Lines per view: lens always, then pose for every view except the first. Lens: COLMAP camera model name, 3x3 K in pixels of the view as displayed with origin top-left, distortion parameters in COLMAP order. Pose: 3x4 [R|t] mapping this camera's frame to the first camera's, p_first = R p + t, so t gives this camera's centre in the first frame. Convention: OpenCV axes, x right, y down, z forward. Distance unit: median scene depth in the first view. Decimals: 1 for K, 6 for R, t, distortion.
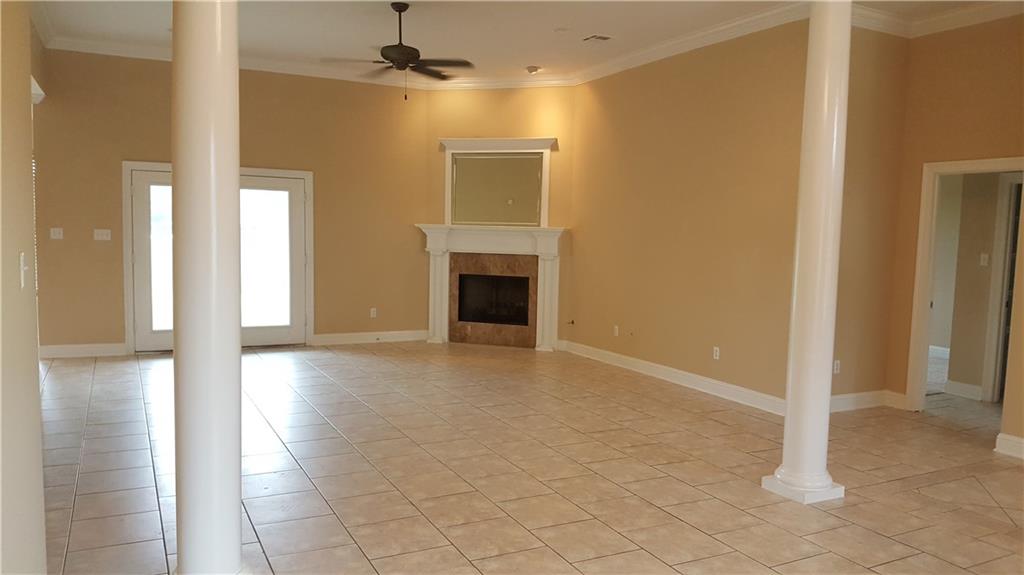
lens RADIAL K [[742.5, 0, 512.0], [0, 742.5, 287.5], [0, 0, 1]] dist [0.082965, -0.000516]
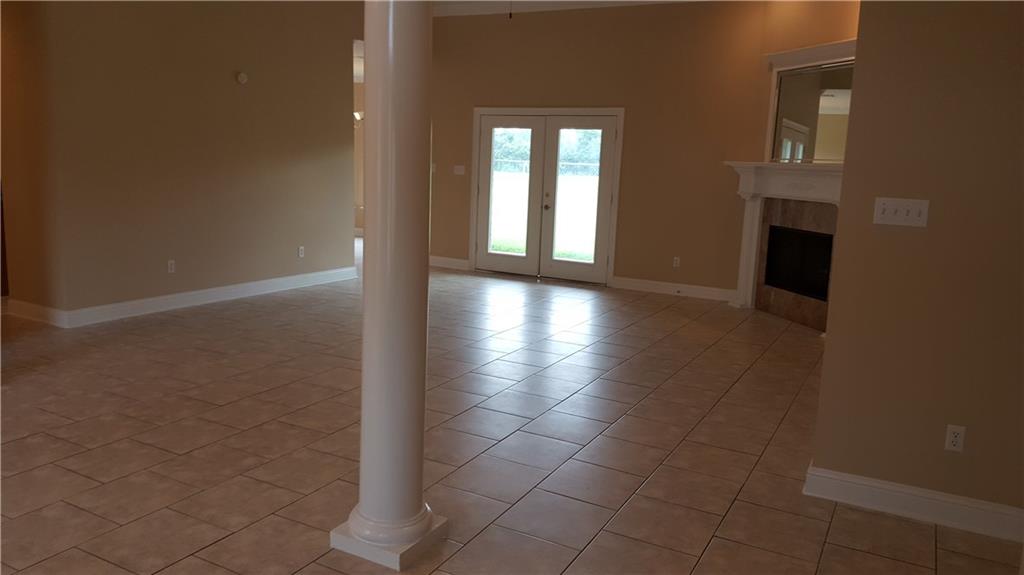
lens RADIAL K [[760.4, 0, 511.7], [0, 760.4, 240.0], [0, 0, 1]] dist [0.013353, -0.001818]
pose [[0.550417, 0.082974, -0.830757, 0.474838], [-0.083496, 0.995531, 0.044111, -0.016062], [0.830704, 0.045086, 0.554885, 0.341029]]
